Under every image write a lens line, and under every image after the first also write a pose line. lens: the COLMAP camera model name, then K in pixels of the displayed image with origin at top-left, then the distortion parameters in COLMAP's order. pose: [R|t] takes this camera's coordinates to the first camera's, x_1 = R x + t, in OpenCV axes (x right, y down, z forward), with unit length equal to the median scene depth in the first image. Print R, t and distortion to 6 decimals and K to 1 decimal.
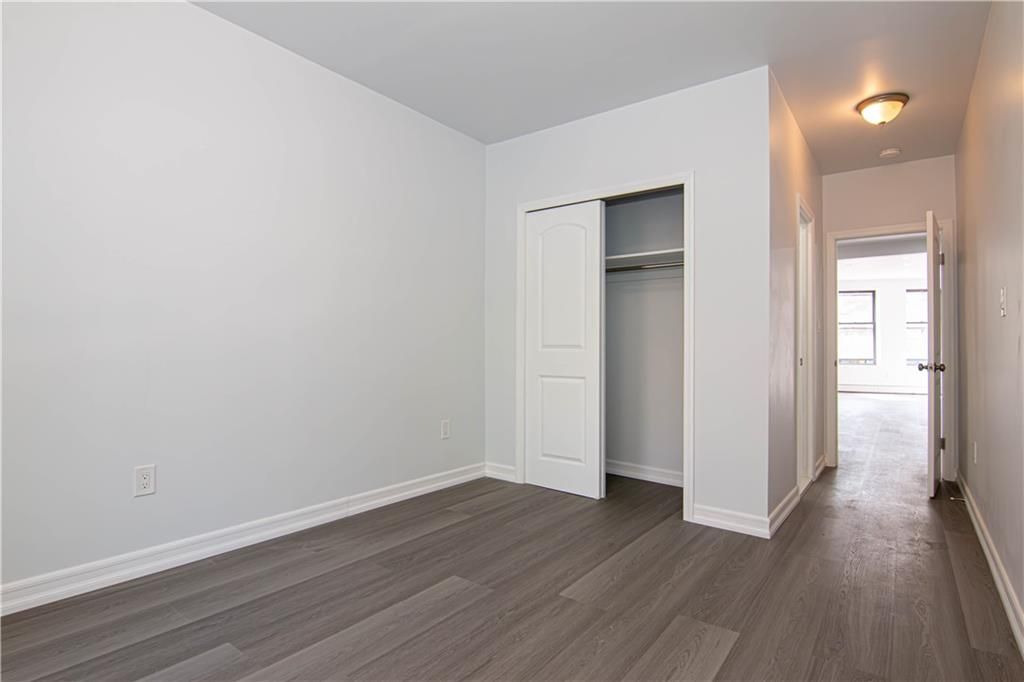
lens RADIAL K [[532.8, 0, 506.6], [0, 532.8, 342.2], [0, 0, 1]] dist [-0.030016, -0.001101]
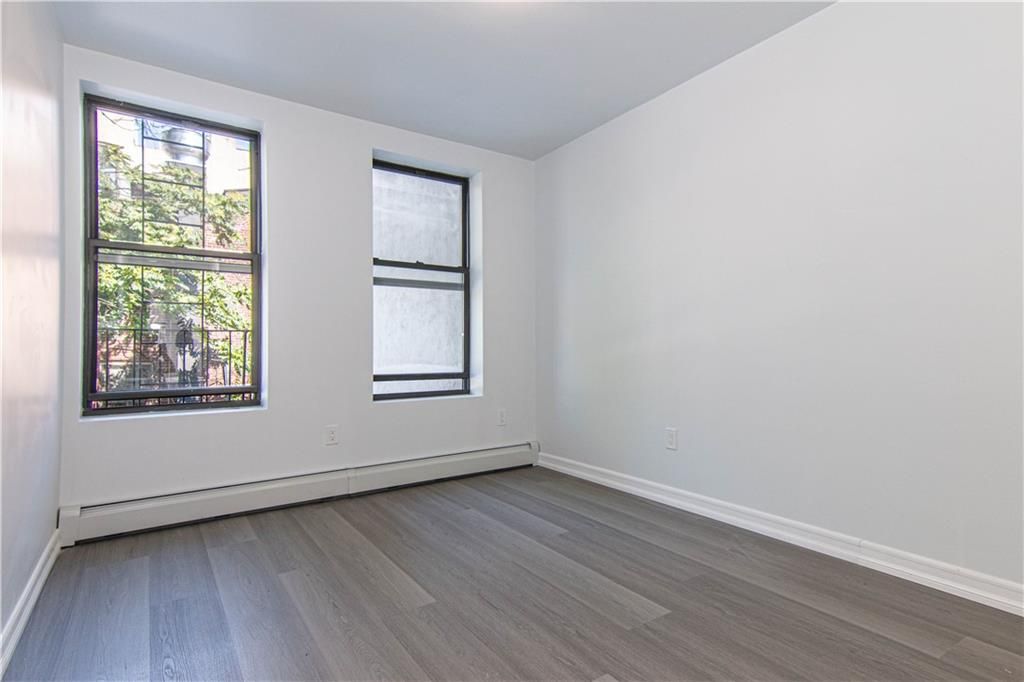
lens RADIAL K [[494.0, 0, 503.5], [0, 494.0, 348.3], [0, 0, 1]] dist [0.019899, 0.000465]
pose [[-0.303711, -0.000204, -0.952764, 0.759184], [0.005741, 0.999981, -0.002045, 0.017938], [0.952747, -0.006091, -0.303704, 1.006930]]
